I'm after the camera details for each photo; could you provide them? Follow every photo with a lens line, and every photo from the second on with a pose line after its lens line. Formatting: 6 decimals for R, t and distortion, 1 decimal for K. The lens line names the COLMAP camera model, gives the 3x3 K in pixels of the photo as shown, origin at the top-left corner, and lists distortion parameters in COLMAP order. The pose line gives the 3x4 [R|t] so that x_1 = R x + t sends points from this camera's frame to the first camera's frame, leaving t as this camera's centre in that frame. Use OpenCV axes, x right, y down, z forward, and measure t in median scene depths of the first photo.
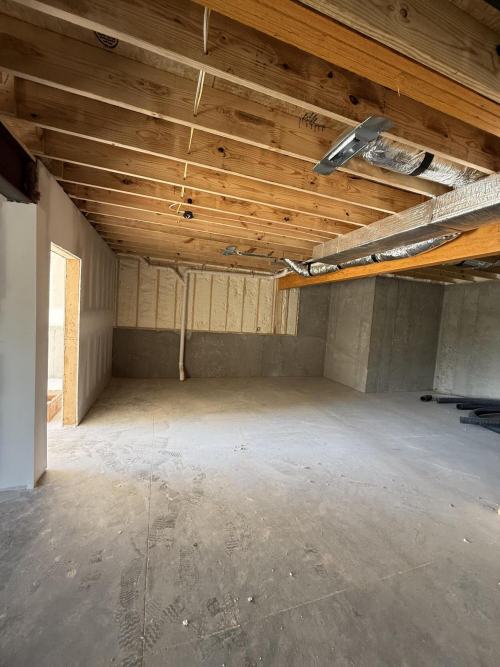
lens RADIAL K [[274.6, 0, 252.0], [0, 274.6, 333.4], [0, 0, 1]] dist [0.010950, 0.001162]
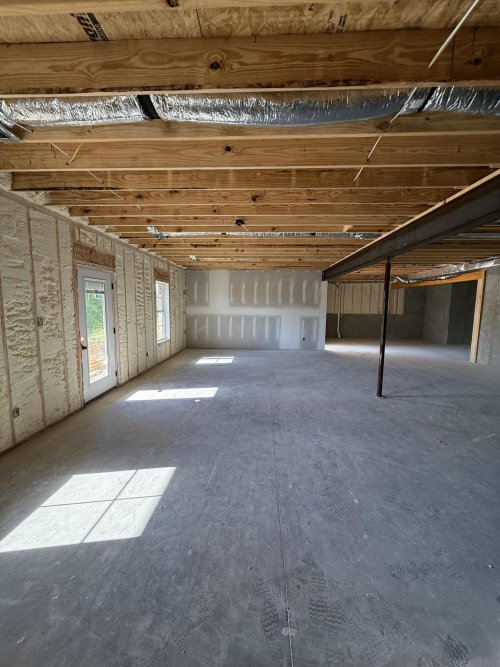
lens RADIAL K [[274.6, 0, 249.6], [0, 274.6, 334.3], [0, 0, 1]] dist [0.010950, 0.001162]
pose [[0.928219, -0.015432, -0.371714, -0.105131], [0.026709, 0.999325, 0.025209, 0.068789], [0.371074, -0.033327, 0.928005, -1.082815]]
